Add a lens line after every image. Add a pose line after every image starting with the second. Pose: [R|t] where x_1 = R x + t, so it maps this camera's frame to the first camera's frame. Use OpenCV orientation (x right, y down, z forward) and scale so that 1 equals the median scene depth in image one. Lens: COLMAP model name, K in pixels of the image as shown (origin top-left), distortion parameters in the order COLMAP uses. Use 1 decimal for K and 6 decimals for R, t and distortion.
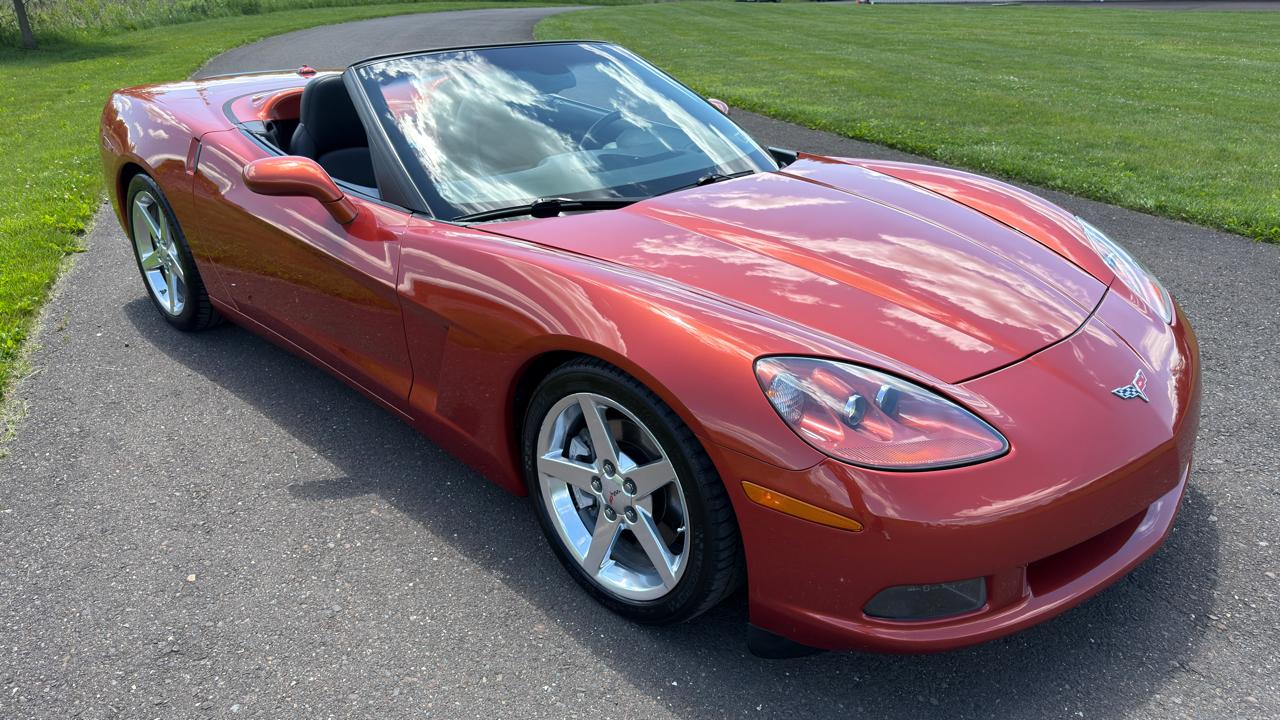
lens RADIAL K [[912.7, 0, 644.0], [0, 912.7, 341.8], [0, 0, 1]] dist [0.035022, -0.048138]
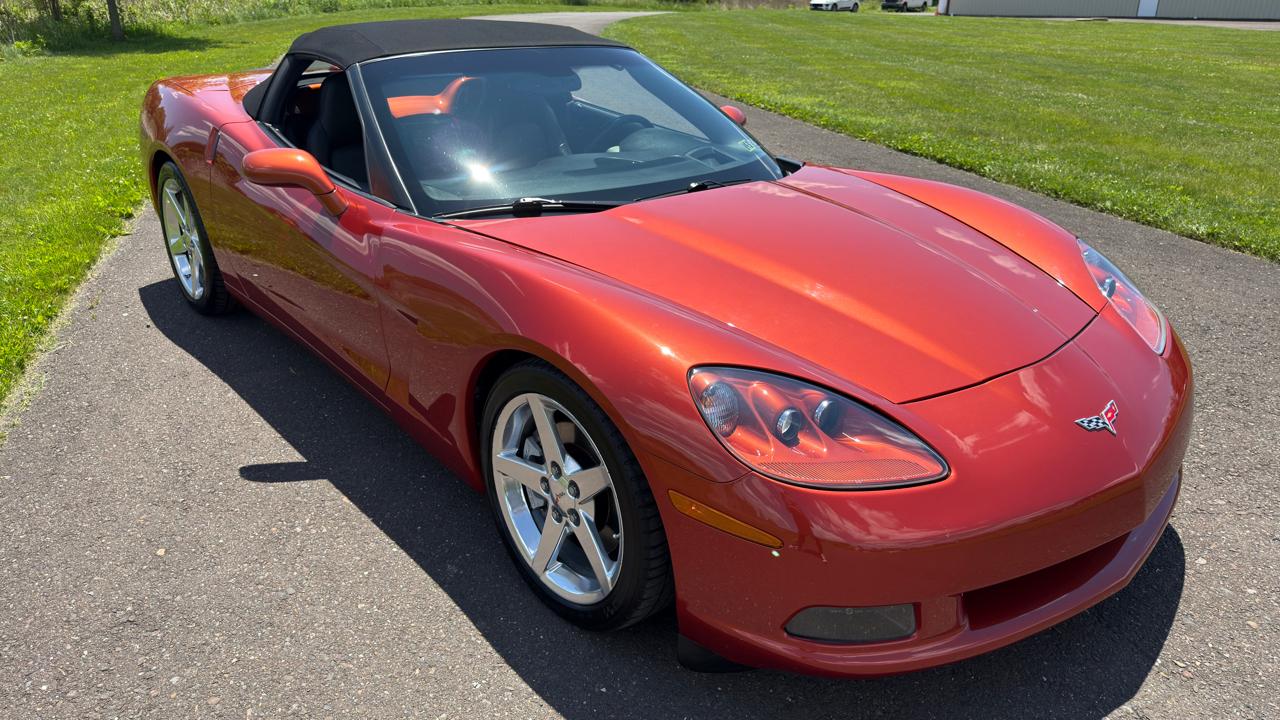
lens RADIAL K [[911.5, 0, 646.1], [0, 911.5, 350.9], [0, 0, 1]] dist [0.033376, -0.047091]
pose [[0.995957, 0.049762, -0.074792, 0.103869], [-0.049524, 0.998760, 0.005025, -0.001541], [0.074949, -0.001300, 0.997186, 0.009581]]
